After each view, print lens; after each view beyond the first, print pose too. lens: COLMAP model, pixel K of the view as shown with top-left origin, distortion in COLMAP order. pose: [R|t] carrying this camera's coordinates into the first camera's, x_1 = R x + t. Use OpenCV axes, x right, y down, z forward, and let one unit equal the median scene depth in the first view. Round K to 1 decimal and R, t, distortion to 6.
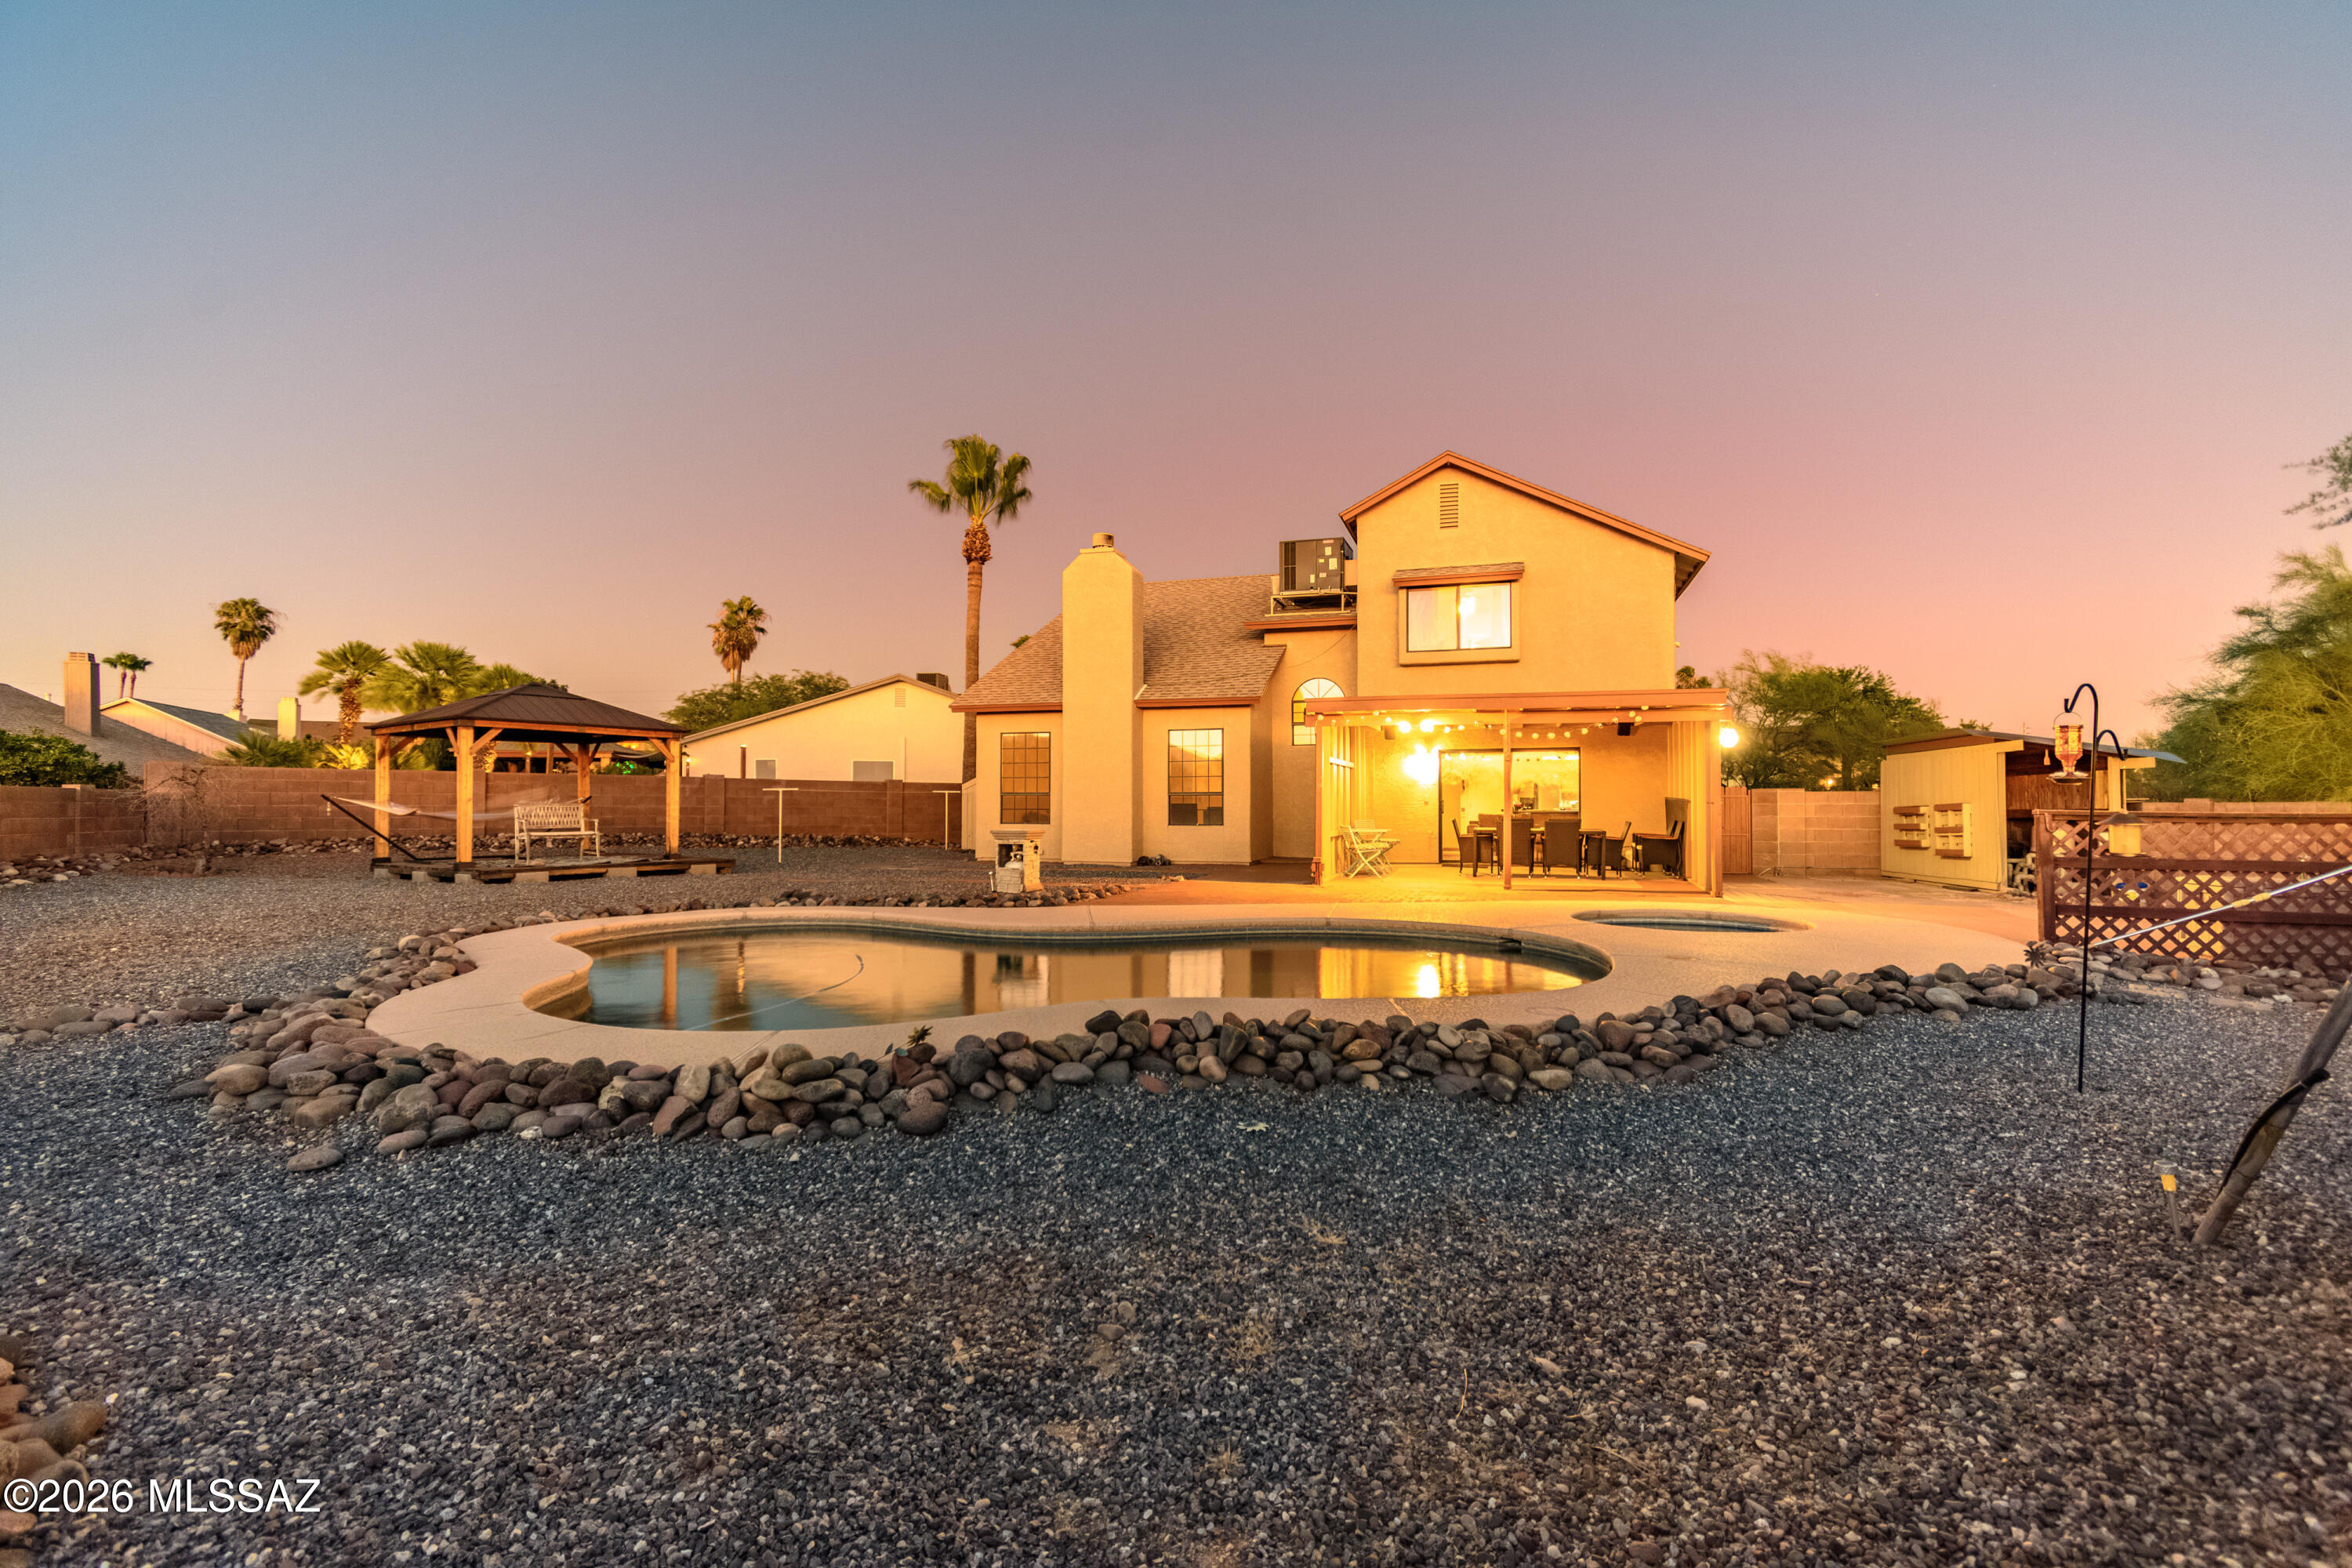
lens RADIAL K [[1045.7, 0, 1219.2], [0, 1045.7, 785.6], [0, 0, 1]] dist [0.019561, 0.000440]
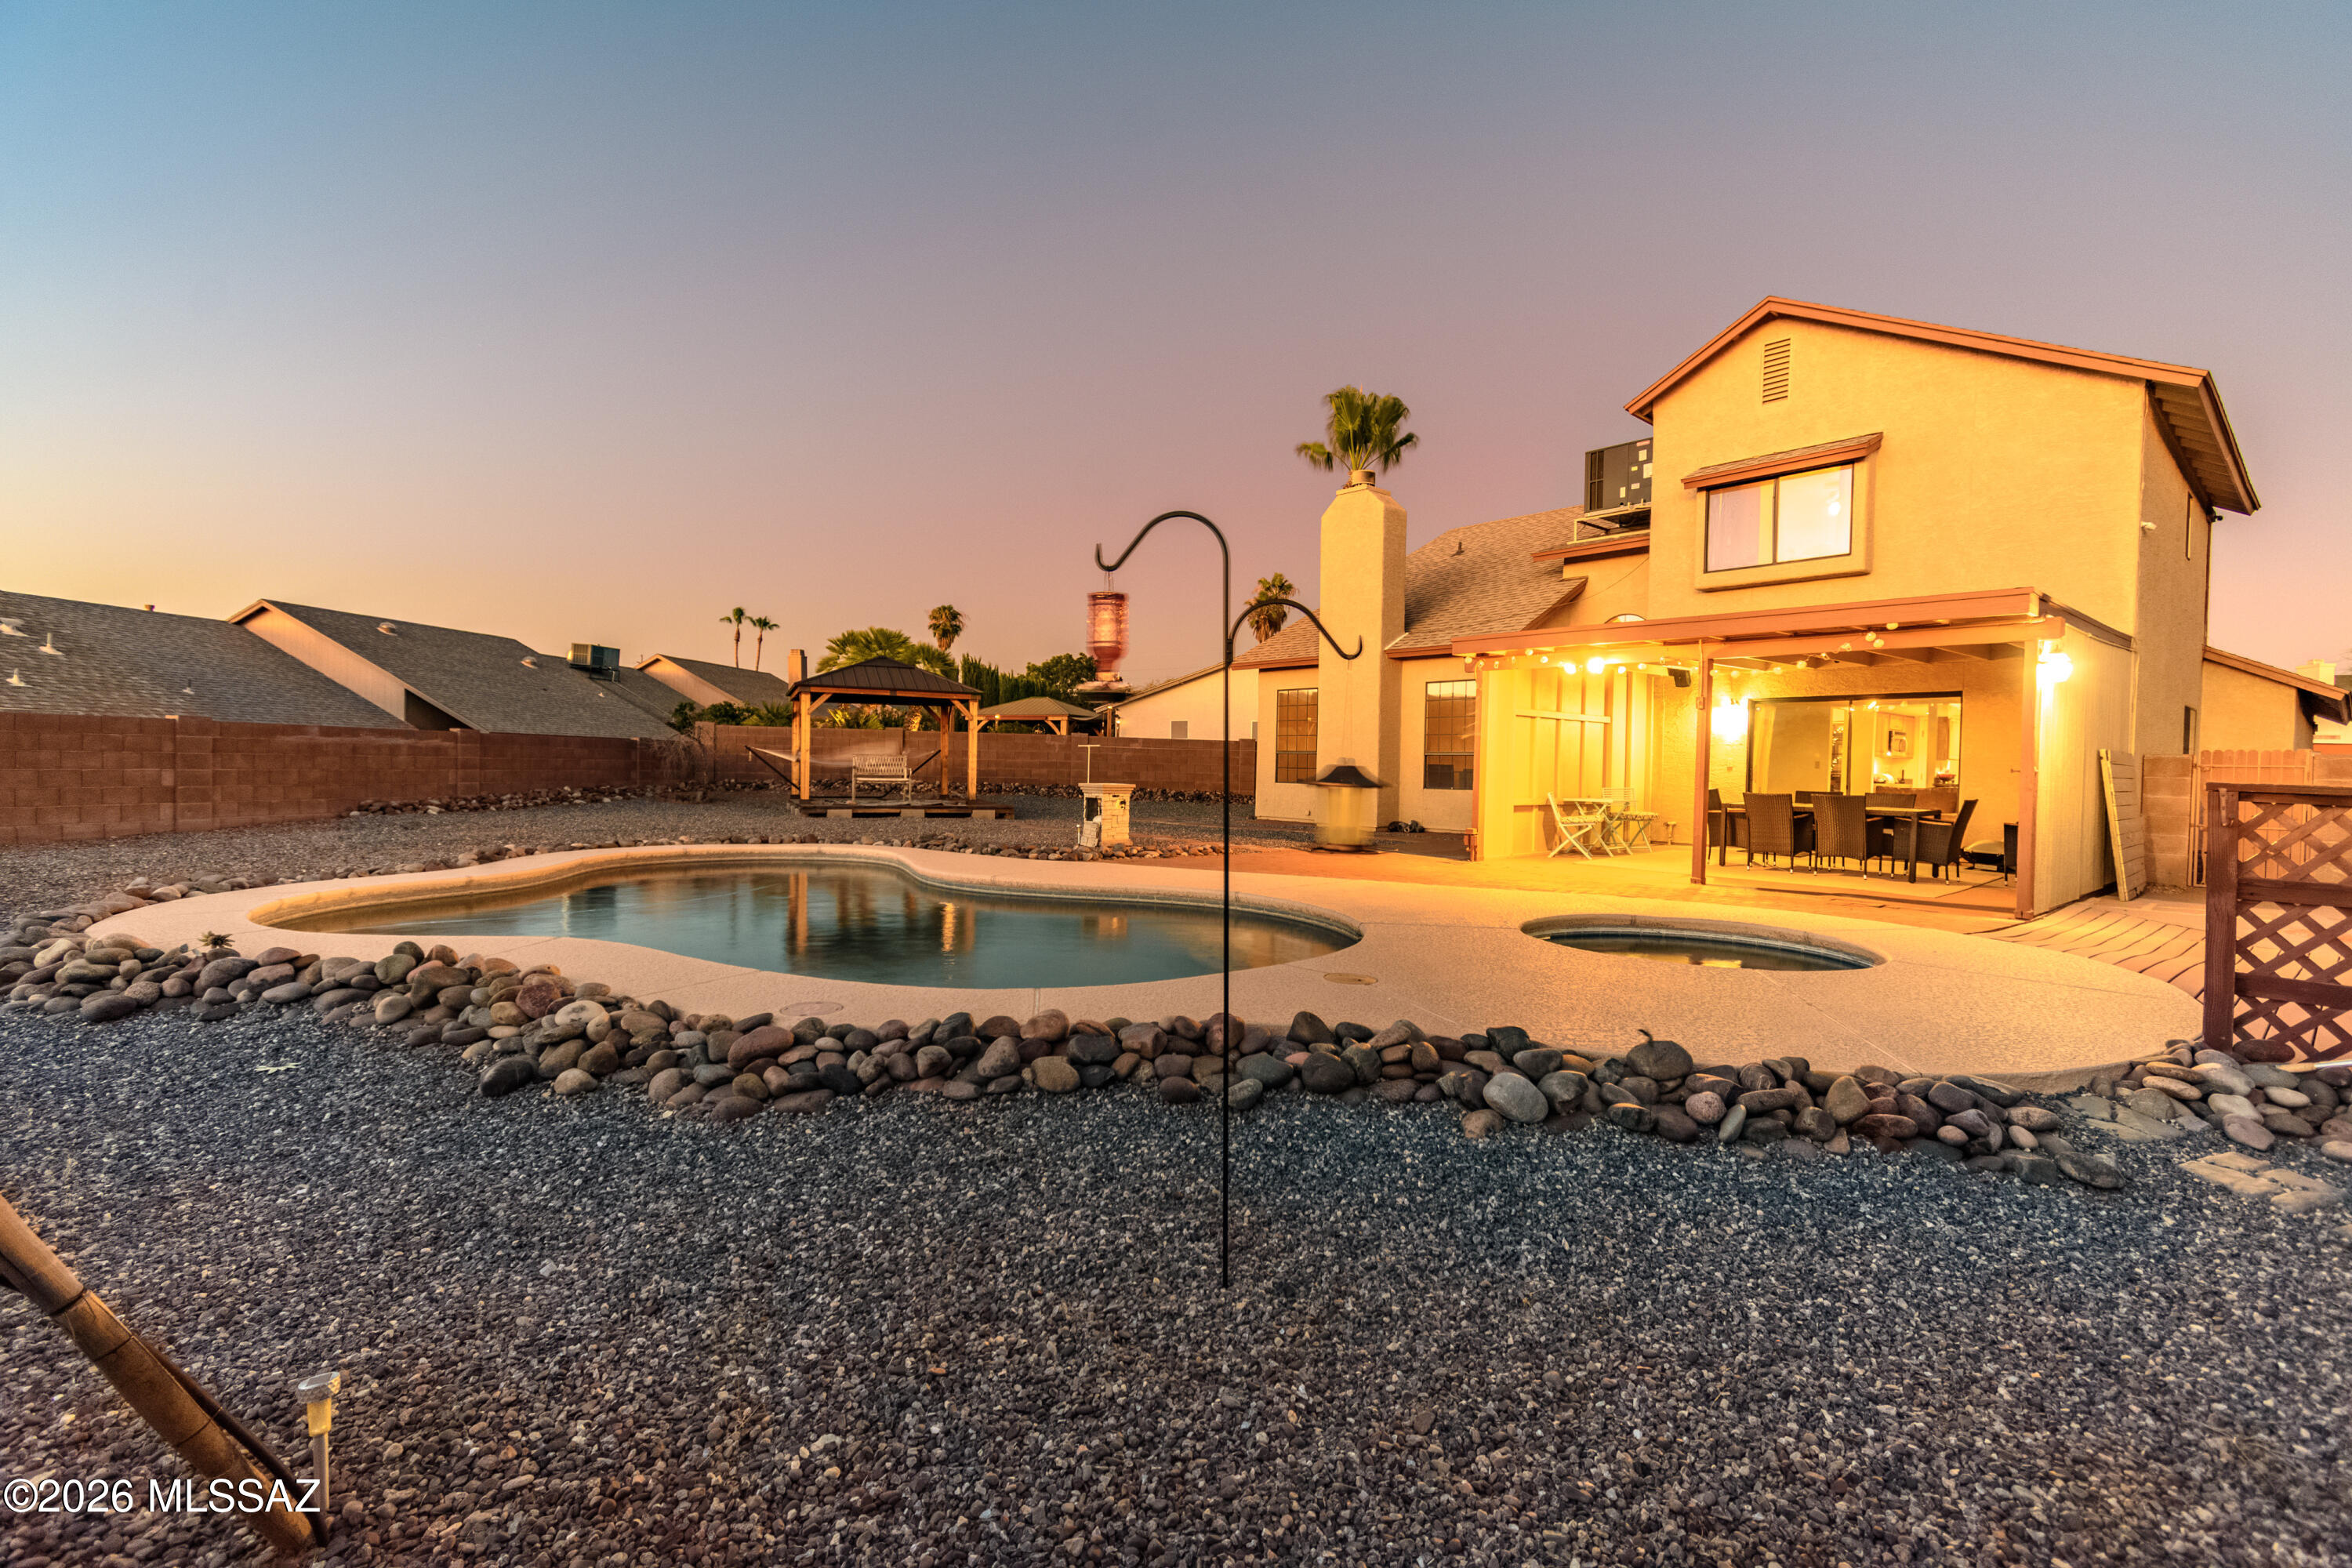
lens RADIAL K [[1045.7, 0, 1176.9], [0, 1045.7, 782.6], [0, 0, 1]] dist [0.019561, 0.000440]
pose [[0.854009, 0.025163, -0.519650, 0.249195], [-0.008688, 0.999380, 0.034114, 0.004129], [0.520186, -0.024619, 0.853698, 0.125009]]
